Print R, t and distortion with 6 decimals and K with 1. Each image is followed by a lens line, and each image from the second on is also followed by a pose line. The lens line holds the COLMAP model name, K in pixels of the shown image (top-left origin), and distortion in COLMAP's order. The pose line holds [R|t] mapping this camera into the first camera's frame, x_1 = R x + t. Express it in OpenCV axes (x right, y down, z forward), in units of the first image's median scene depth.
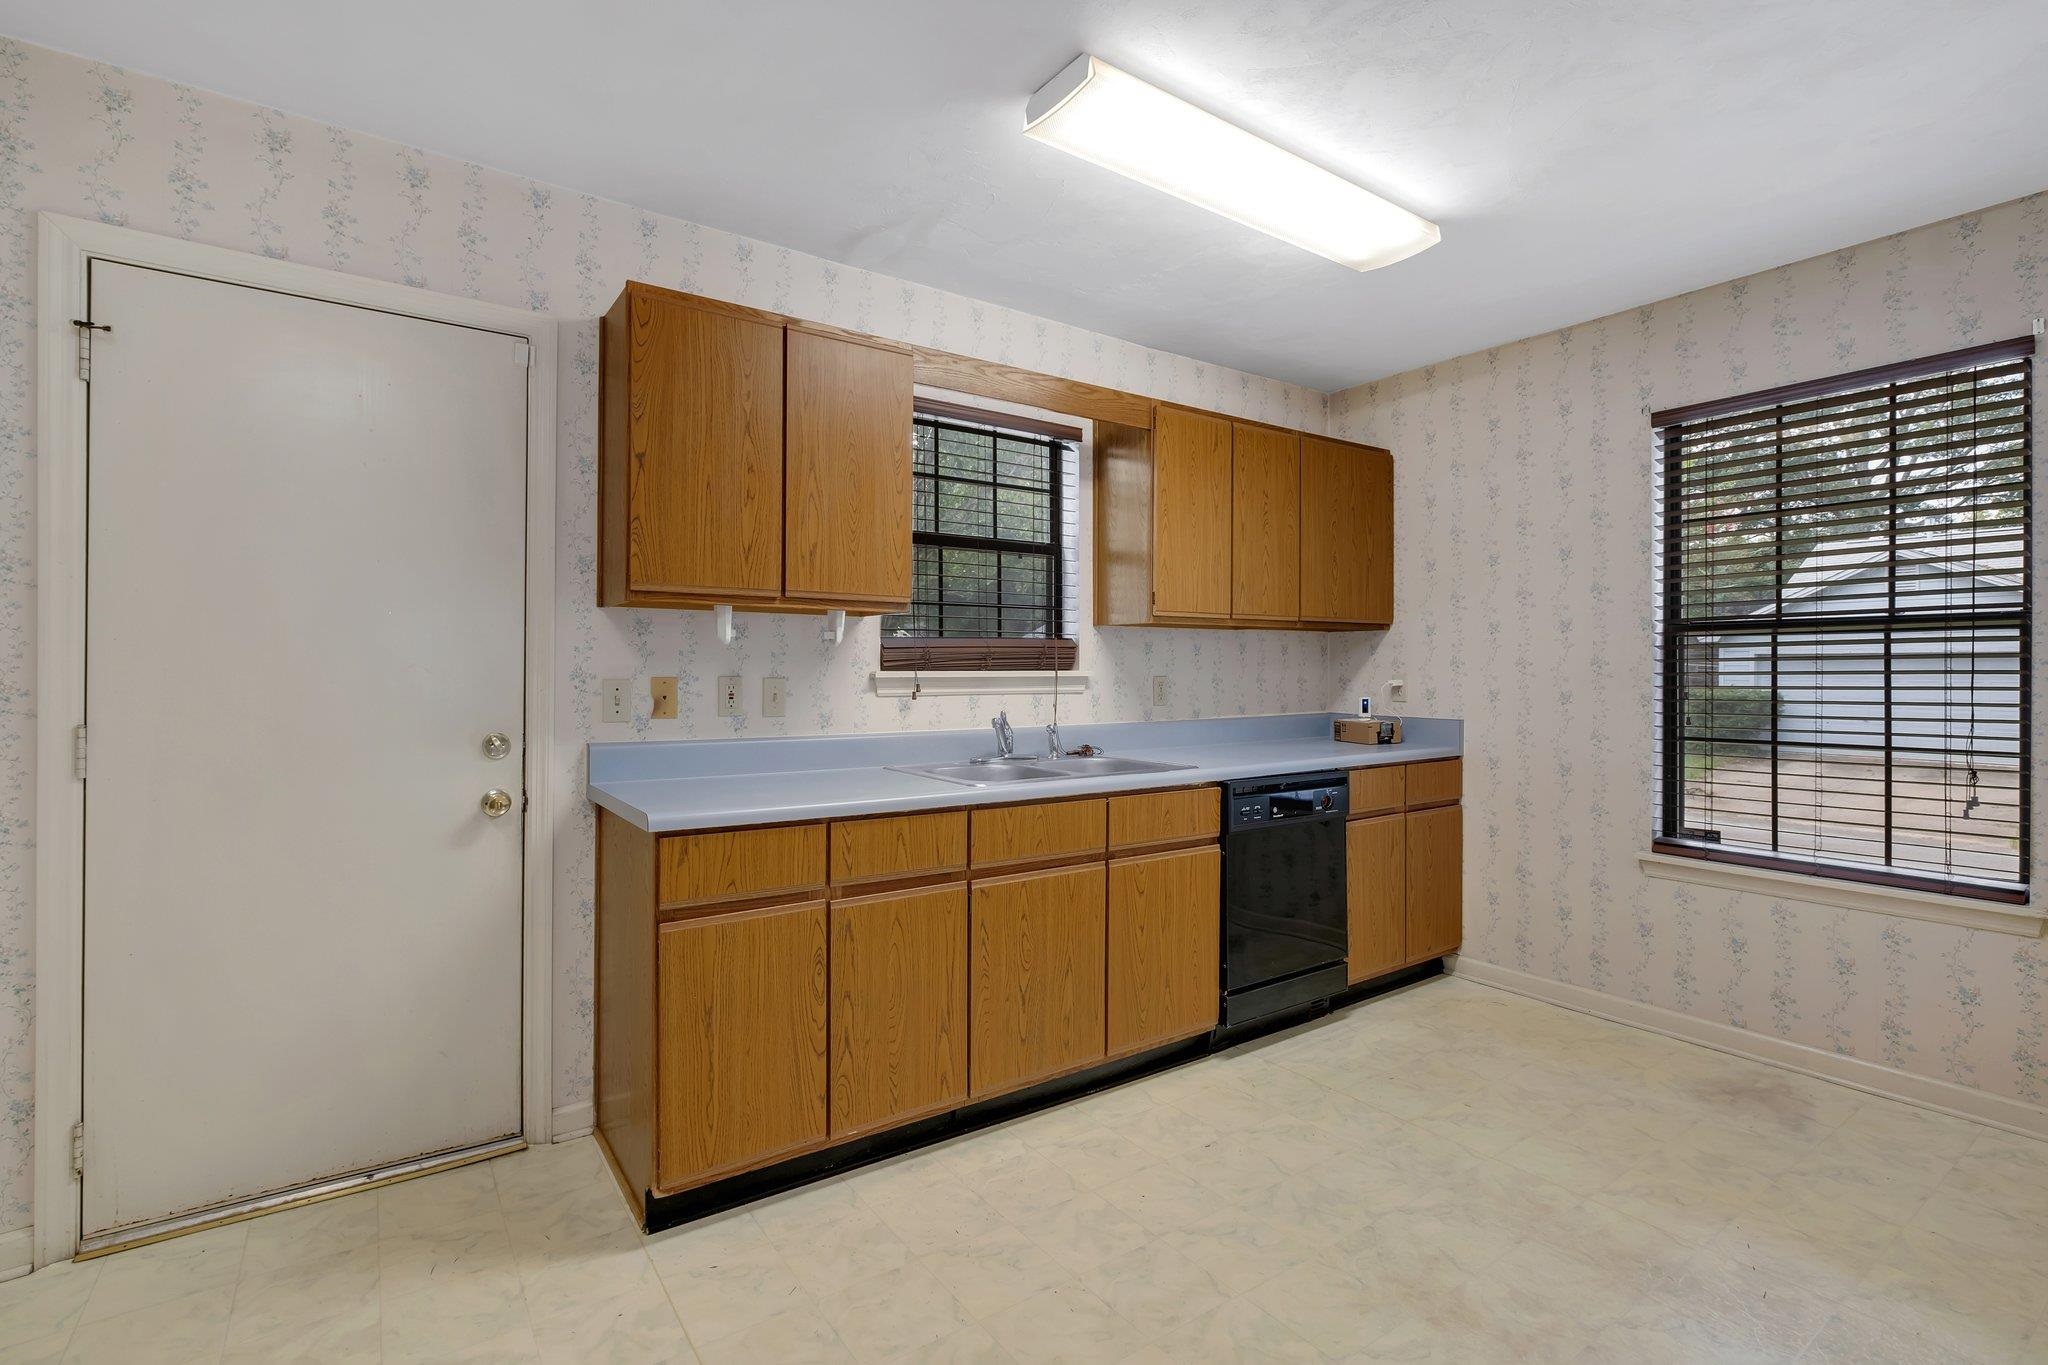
lens RADIAL K [[944.5, 0, 1026.1], [0, 944.5, 667.2], [0, 0, 1]] dist [-0.004704, -0.000291]
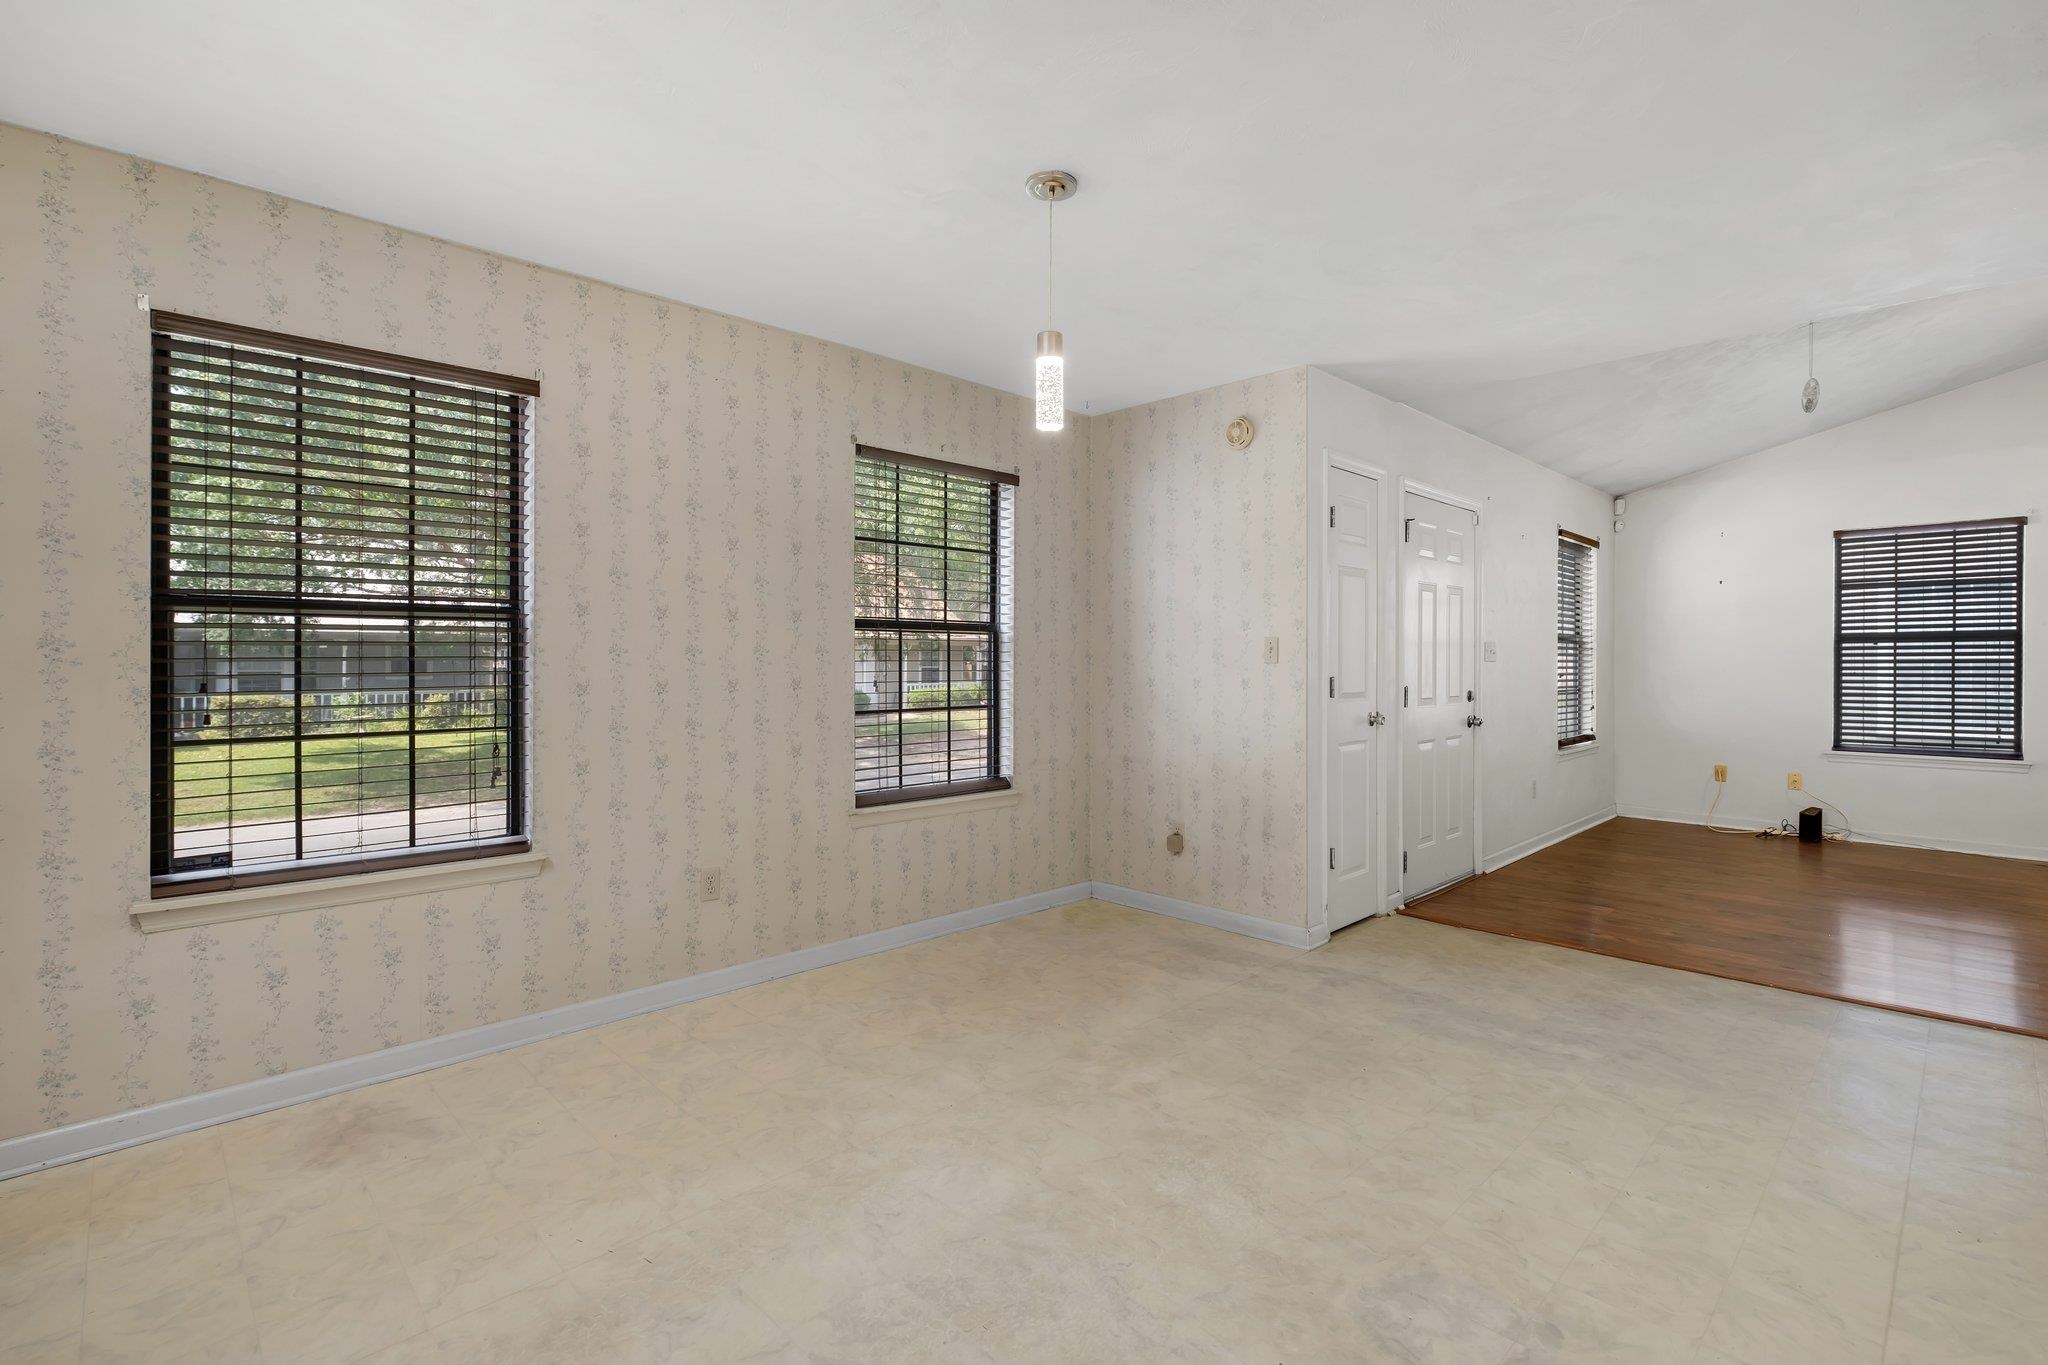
lens RADIAL K [[931.4, 0, 1022.7], [0, 931.4, 664.5], [0, 0, 1]] dist [-0.005680, -0.000645]
pose [[-0.152546, -0.004159, 0.988288, -0.175954], [-0.002437, 0.999990, 0.003832, 0.006606], [-0.988293, -0.001824, -0.152555, 0.470915]]
